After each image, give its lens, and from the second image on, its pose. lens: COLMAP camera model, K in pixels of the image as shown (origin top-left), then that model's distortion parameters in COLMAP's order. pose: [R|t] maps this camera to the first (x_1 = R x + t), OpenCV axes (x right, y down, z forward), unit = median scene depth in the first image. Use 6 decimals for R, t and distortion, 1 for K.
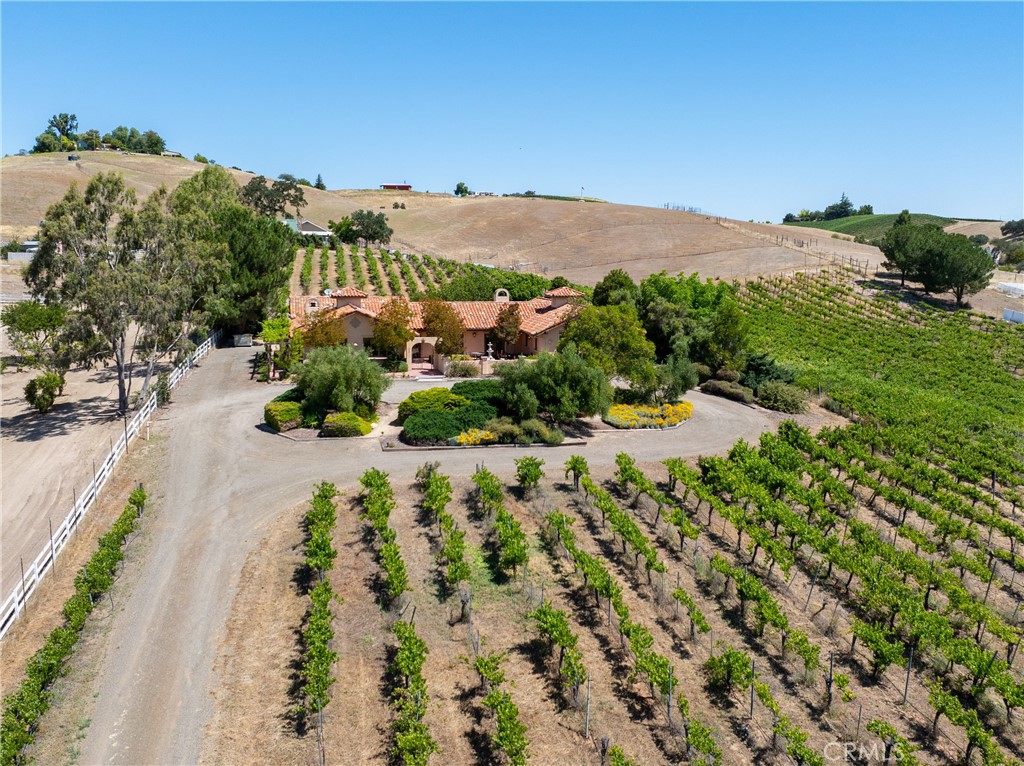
lens RADIAL K [[715.0, 0, 510.5], [0, 715.0, 382.8], [0, 0, 1]] dist [-0.054496, 0.026930]
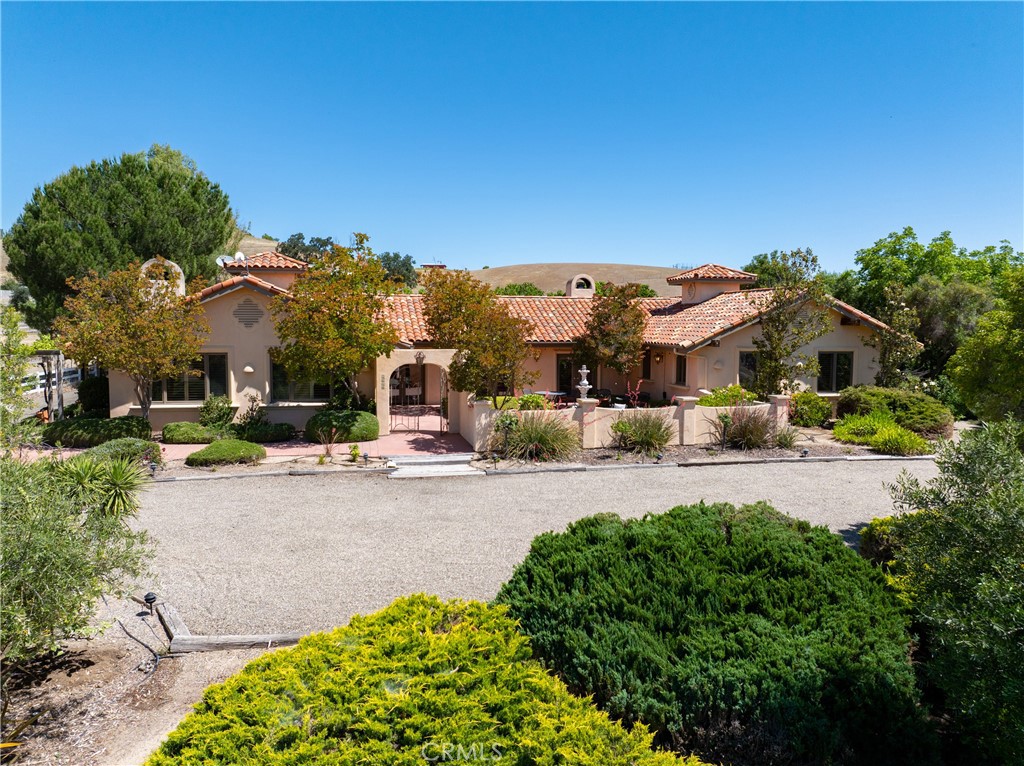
lens RADIAL K [[715.0, 0, 512.2], [0, 715.0, 383.0], [0, 0, 1]] dist [-0.054496, 0.026930]
pose [[0.999284, -0.004443, -0.037581, -0.058023], [0.001957, 0.997823, -0.065922, -0.020106], [0.037792, 0.065801, 0.997117, 0.614302]]
